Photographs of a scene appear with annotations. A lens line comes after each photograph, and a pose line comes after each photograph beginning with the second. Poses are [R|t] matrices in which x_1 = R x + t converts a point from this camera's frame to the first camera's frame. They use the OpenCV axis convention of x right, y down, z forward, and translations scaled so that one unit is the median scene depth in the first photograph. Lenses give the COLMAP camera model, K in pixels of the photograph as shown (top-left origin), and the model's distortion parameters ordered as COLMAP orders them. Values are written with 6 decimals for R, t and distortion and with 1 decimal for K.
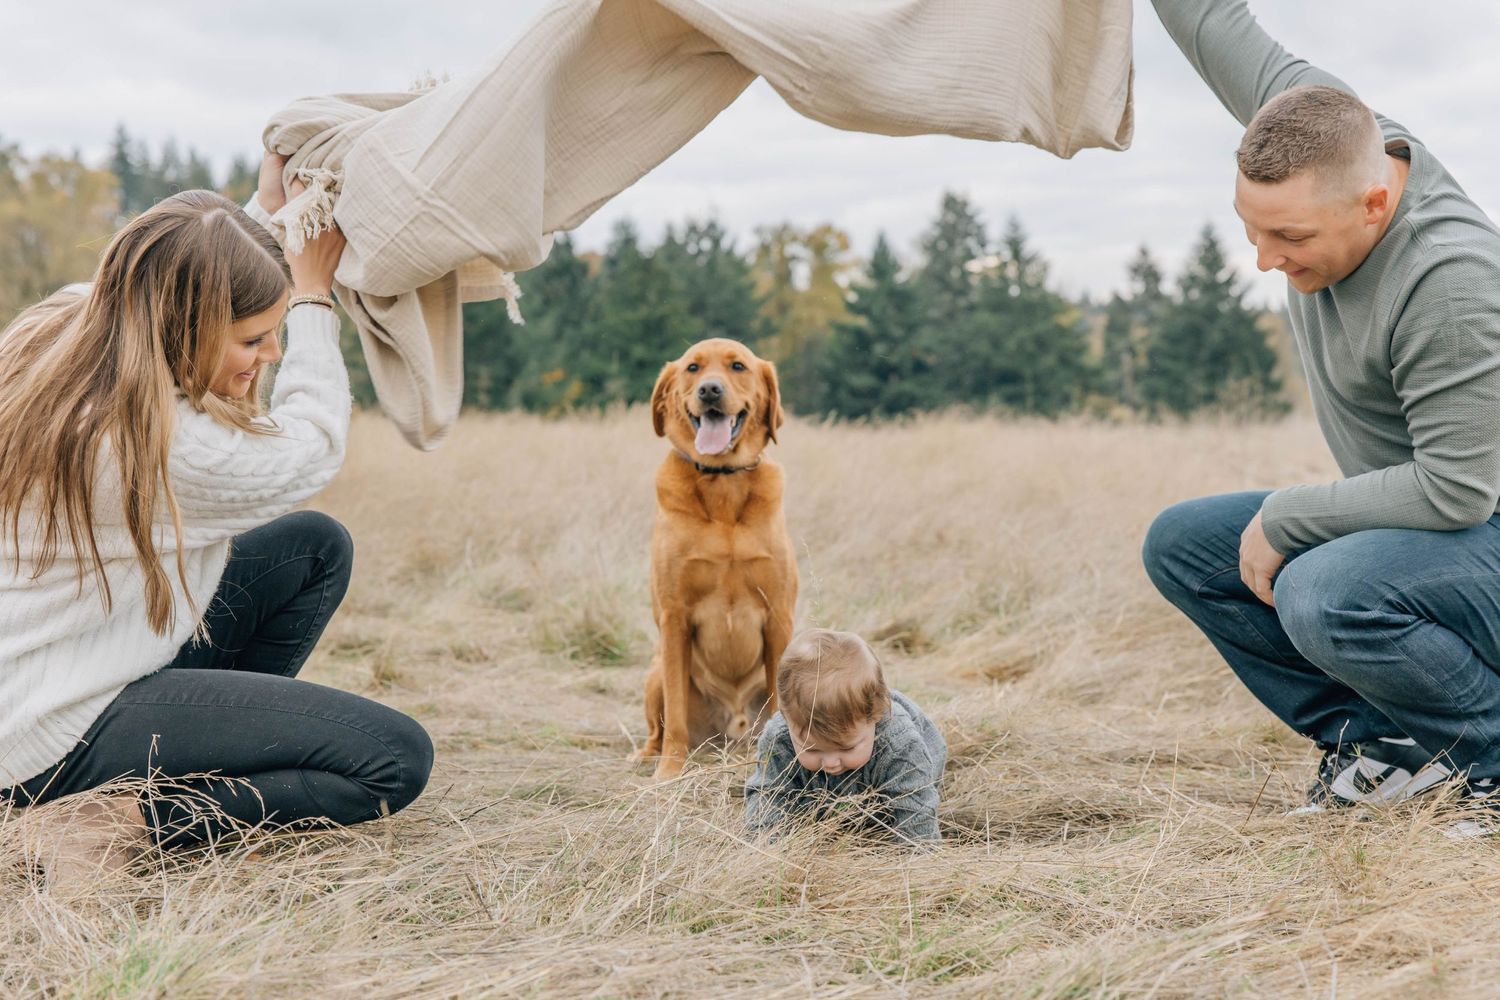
lens RADIAL K [[2348.4, 0, 750.0], [0, 2348.4, 500.0], [0, 0, 1]] dist [-0.010845, -0.097221]
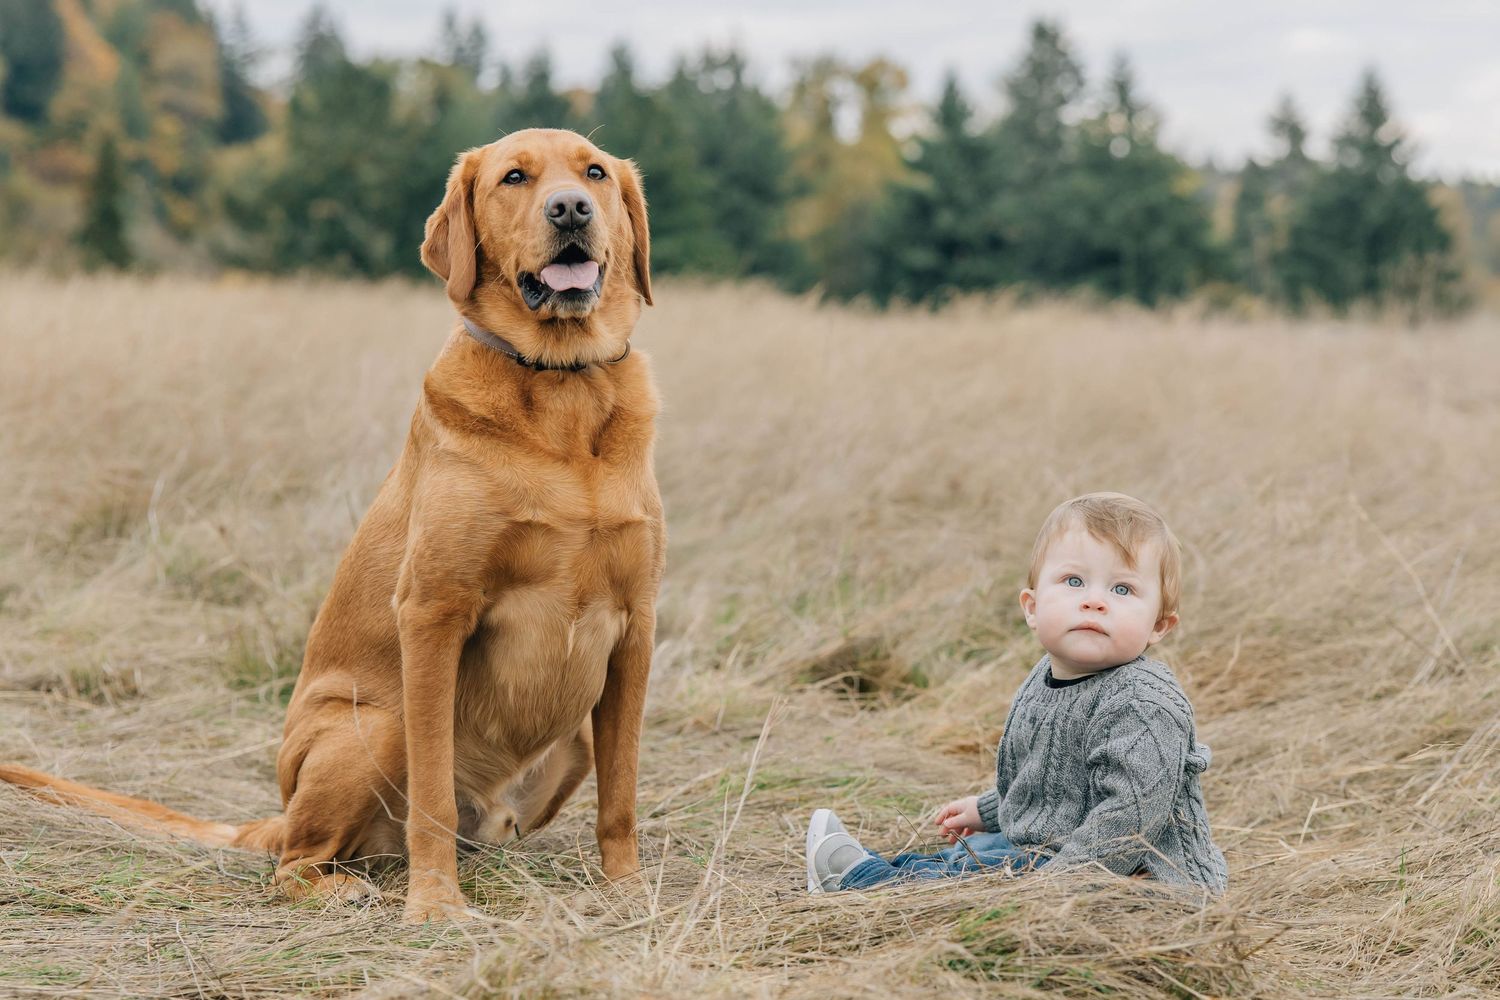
lens RADIAL K [[2904.8, 0, 750.0], [0, 2904.8, 500.0], [0, 0, 1]] dist [-0.052404, -0.184327]
pose [[0.999681, 0.021455, -0.013313, 0.028006], [-0.021014, 0.999253, 0.032435, -0.003708], [0.013999, -0.032145, 0.999385, 0.171364]]
